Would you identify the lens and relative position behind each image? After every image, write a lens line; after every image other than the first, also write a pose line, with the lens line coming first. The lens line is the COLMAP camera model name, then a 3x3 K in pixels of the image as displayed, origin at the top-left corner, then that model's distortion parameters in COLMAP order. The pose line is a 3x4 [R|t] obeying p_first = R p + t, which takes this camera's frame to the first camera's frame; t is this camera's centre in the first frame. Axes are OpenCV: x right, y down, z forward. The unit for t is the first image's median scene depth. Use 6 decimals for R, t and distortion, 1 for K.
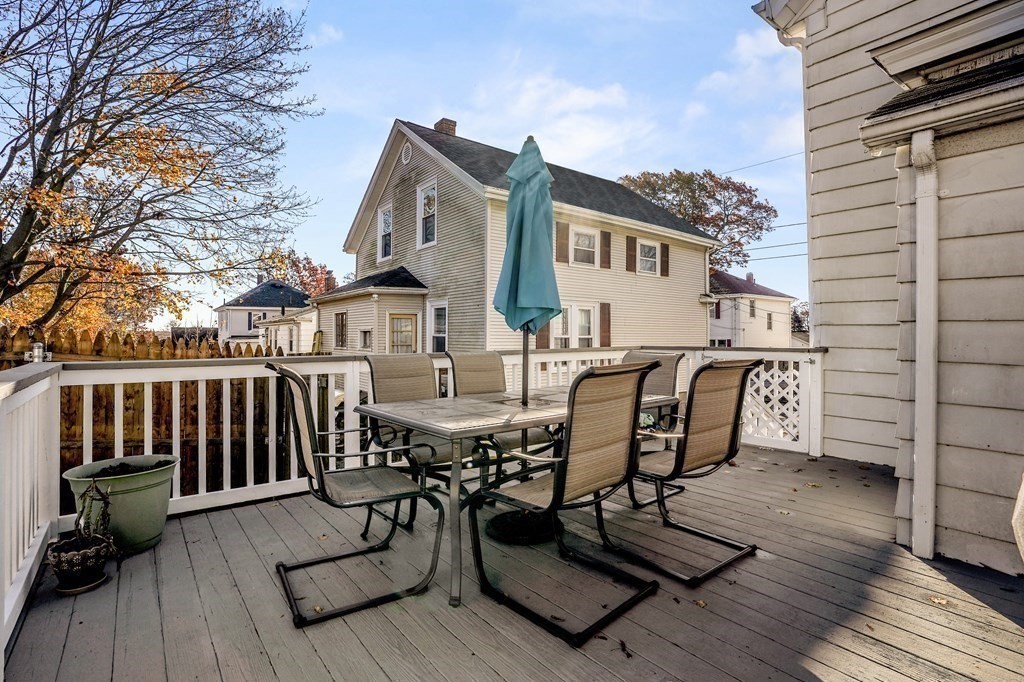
lens RADIAL K [[489.7, 0, 506.5], [0, 489.7, 324.0], [0, 0, 1]] dist [-0.044113, 0.010591]
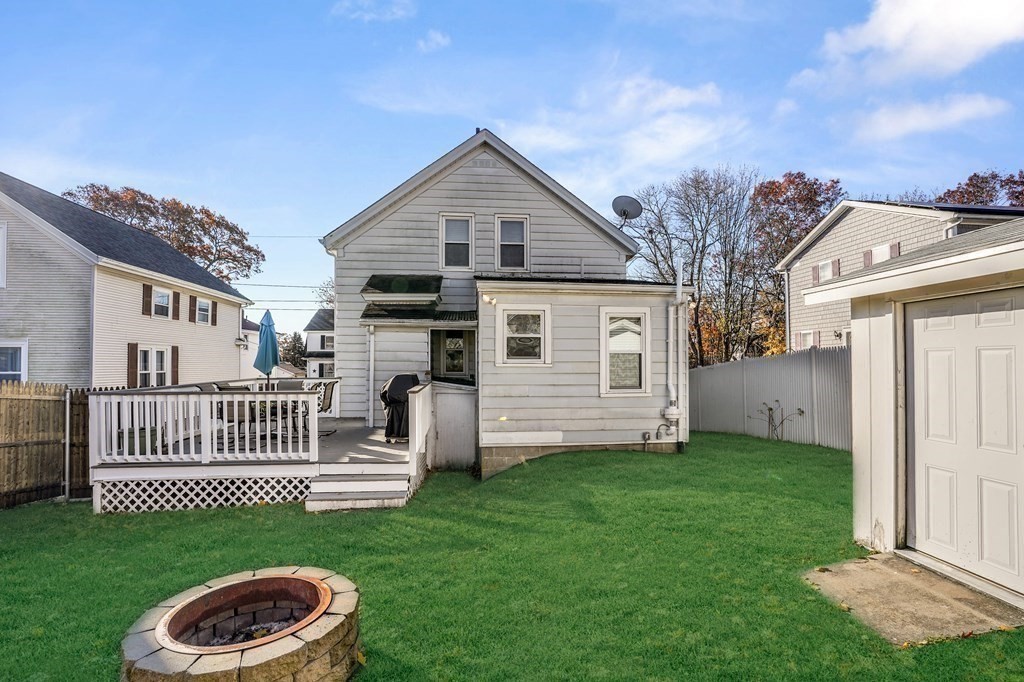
lens RADIAL K [[489.7, 0, 508.2], [0, 489.7, 354.6], [0, 0, 1]] dist [-0.044113, 0.010591]
pose [[0.538415, 0.013825, 0.842566, -0.327512], [-0.017845, 0.999828, -0.005002, -0.024416], [-0.842491, -0.012343, 0.538570, -0.364141]]
